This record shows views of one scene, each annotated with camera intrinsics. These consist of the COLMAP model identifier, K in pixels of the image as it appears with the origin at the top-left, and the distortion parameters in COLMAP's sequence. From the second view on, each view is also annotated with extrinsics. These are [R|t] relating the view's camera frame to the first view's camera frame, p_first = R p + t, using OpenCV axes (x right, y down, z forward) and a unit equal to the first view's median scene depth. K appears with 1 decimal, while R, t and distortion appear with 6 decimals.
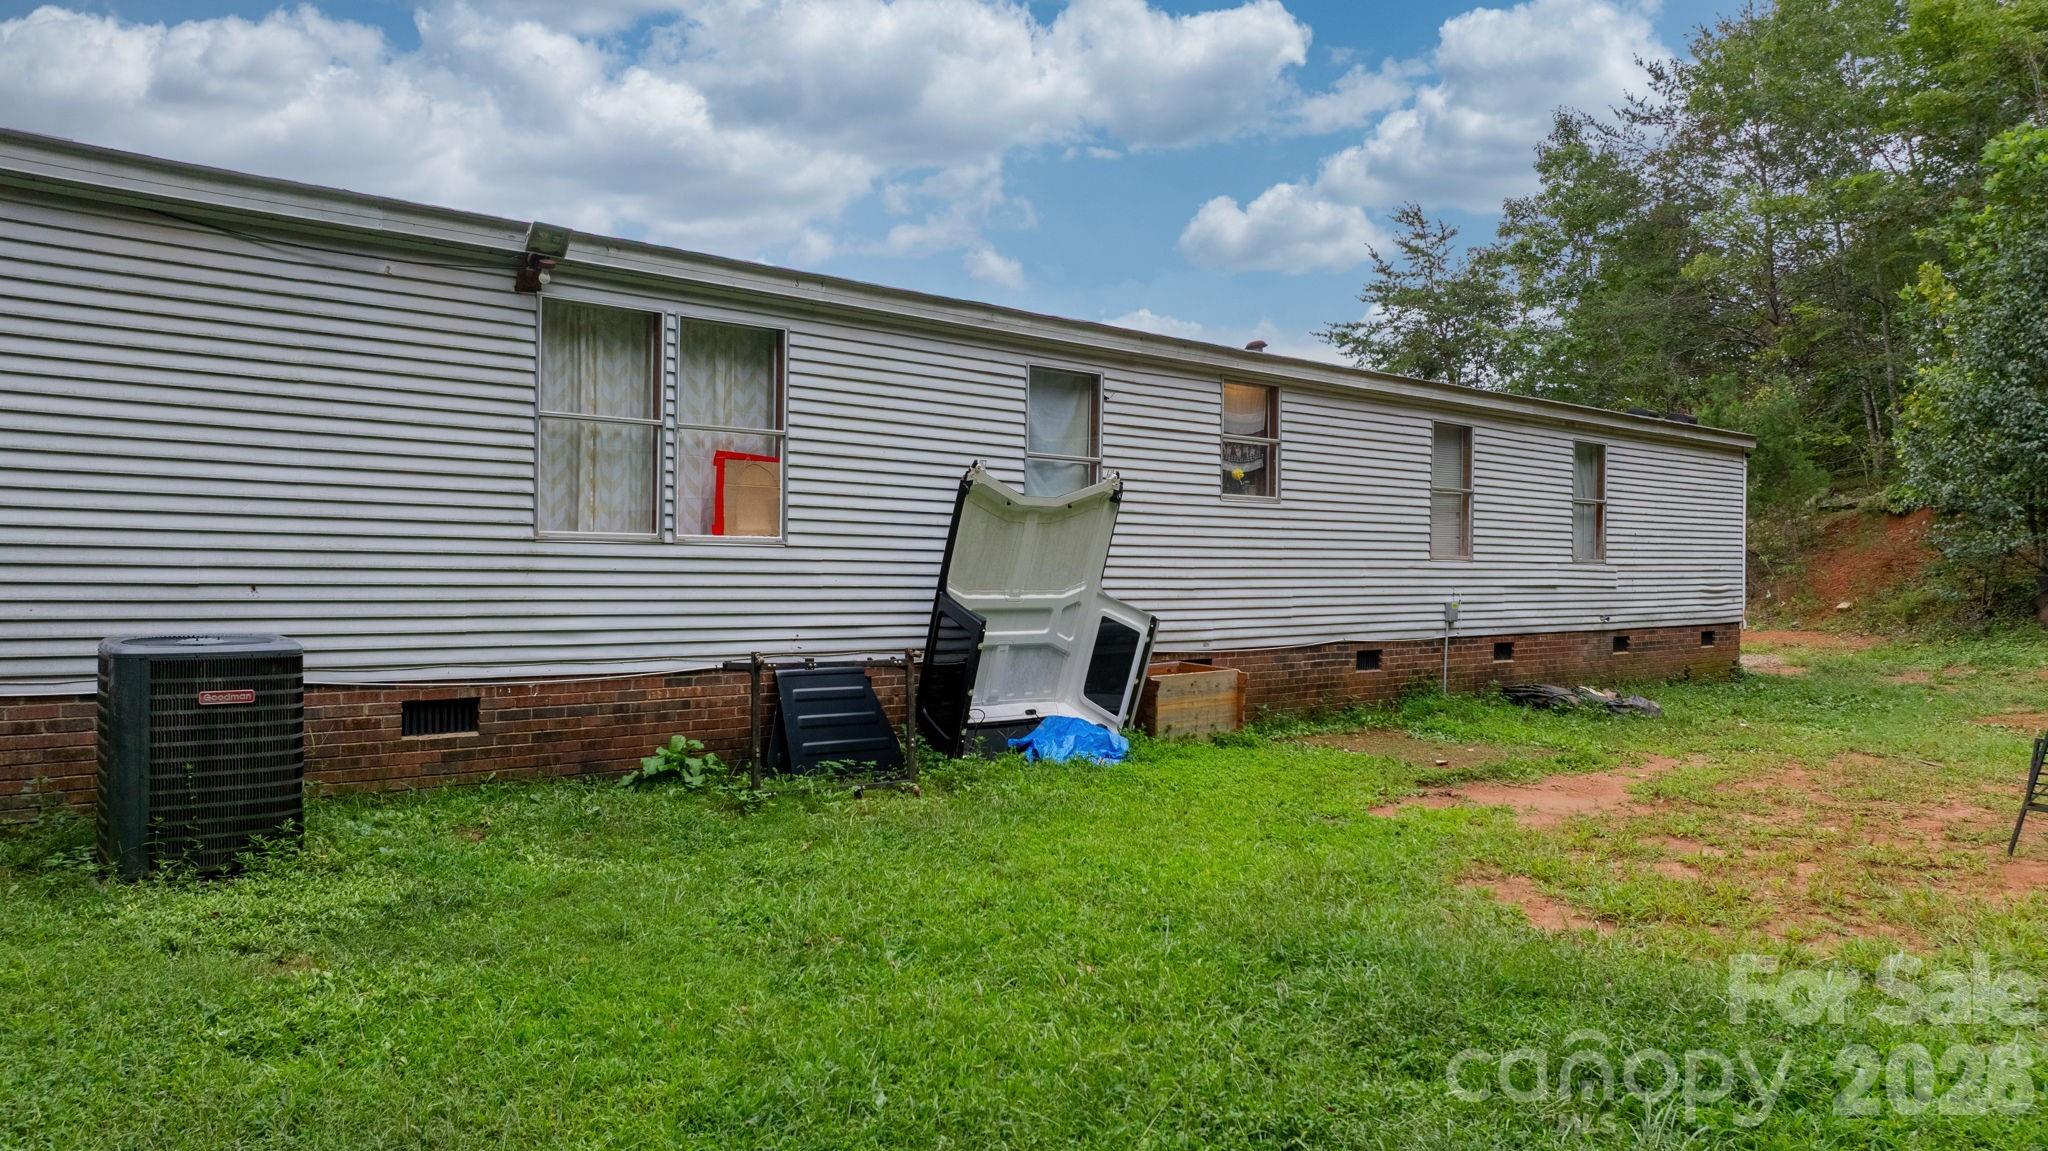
lens RADIAL K [[1424.7, 0, 1024.0], [0, 1424.7, 575.5], [0, 0, 1]] dist [-0.014379, -0.003532]
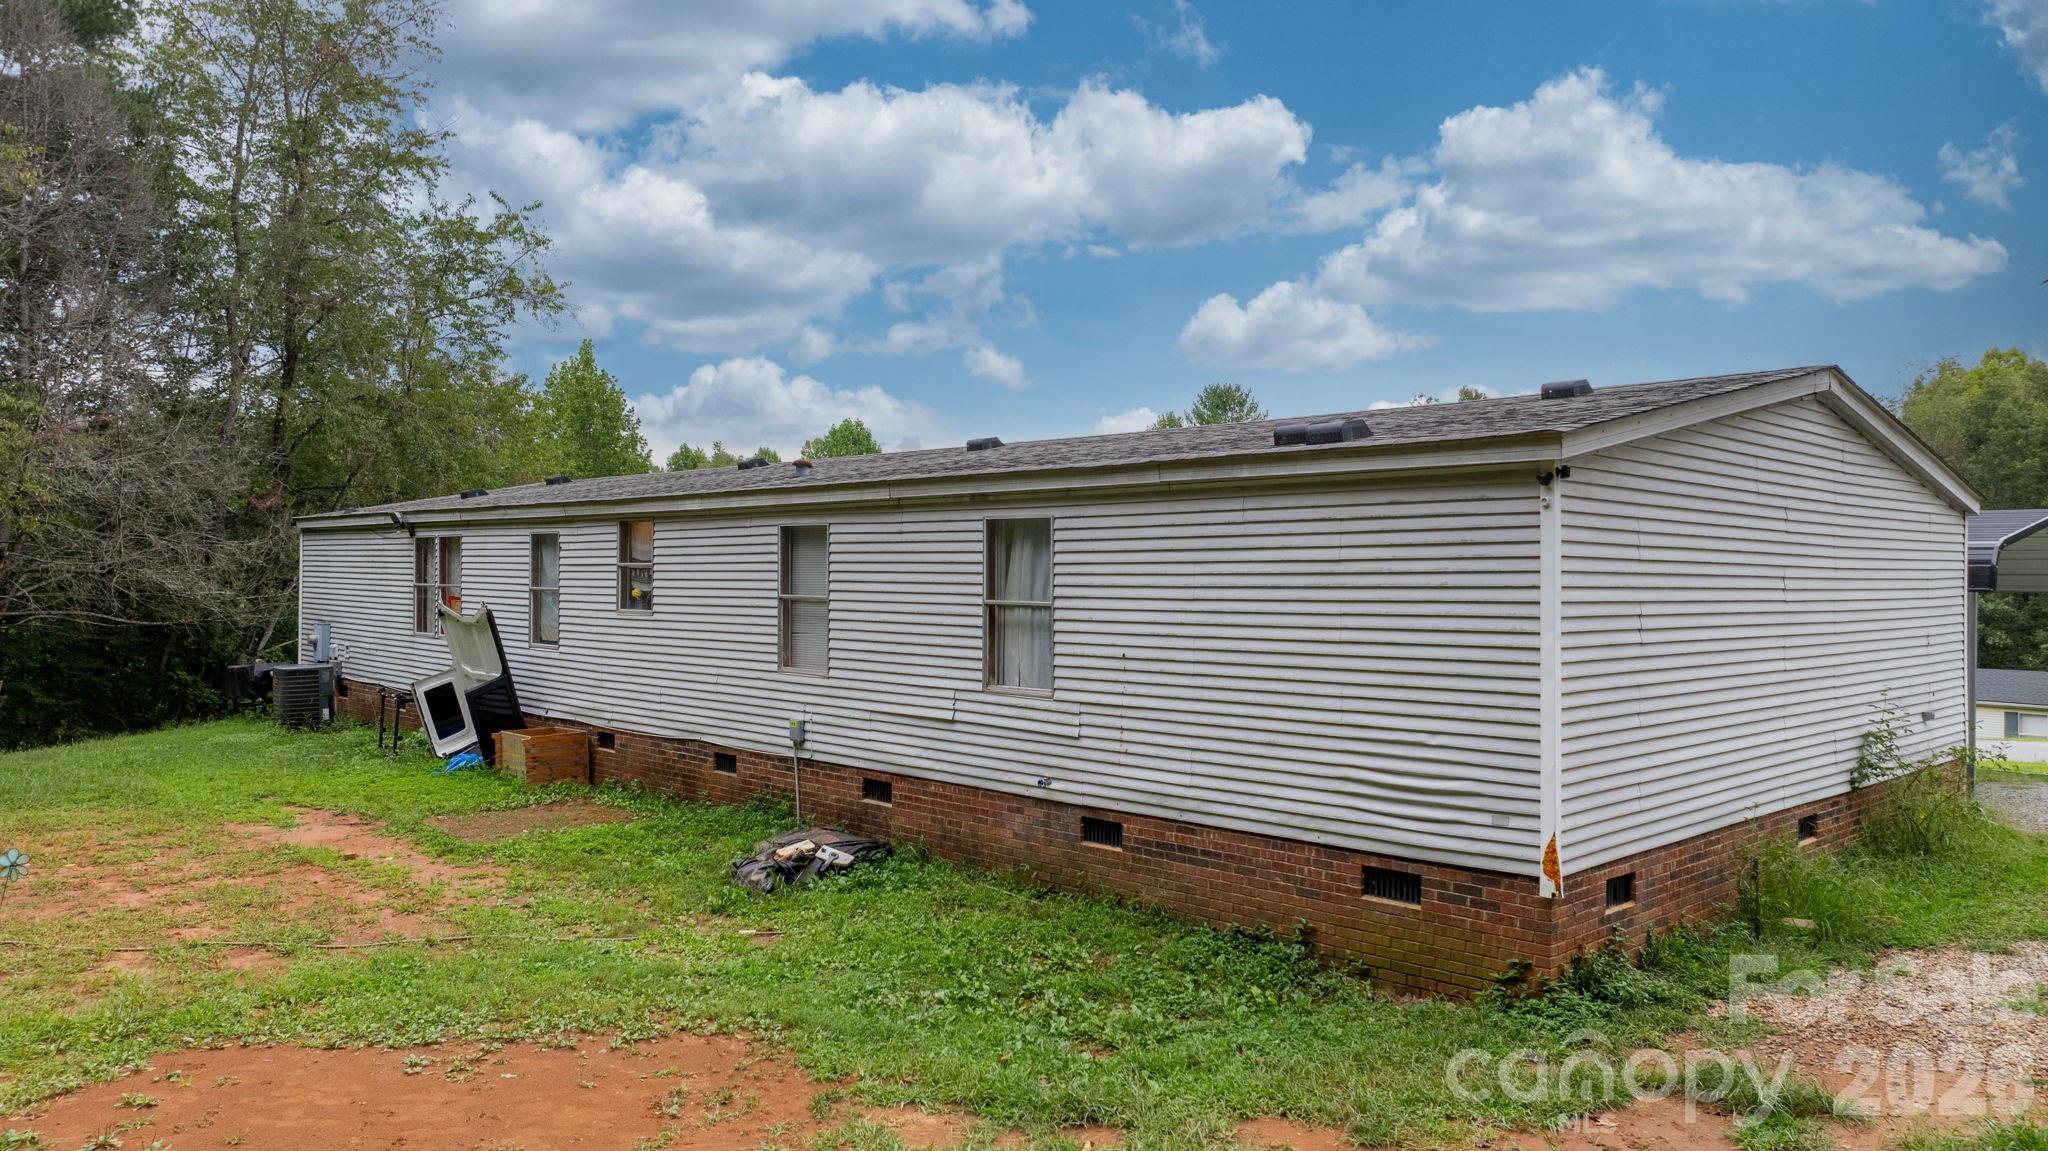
lens RADIAL K [[1424.7, 0, 1024.0], [0, 1424.7, 575.5], [0, 0, 1]] dist [-0.014379, -0.003532]
pose [[0.042347, -0.023285, -0.998832, 1.229296], [-0.028367, 0.999297, -0.024498, -0.055994], [0.998700, 0.029371, 0.041657, 1.105887]]
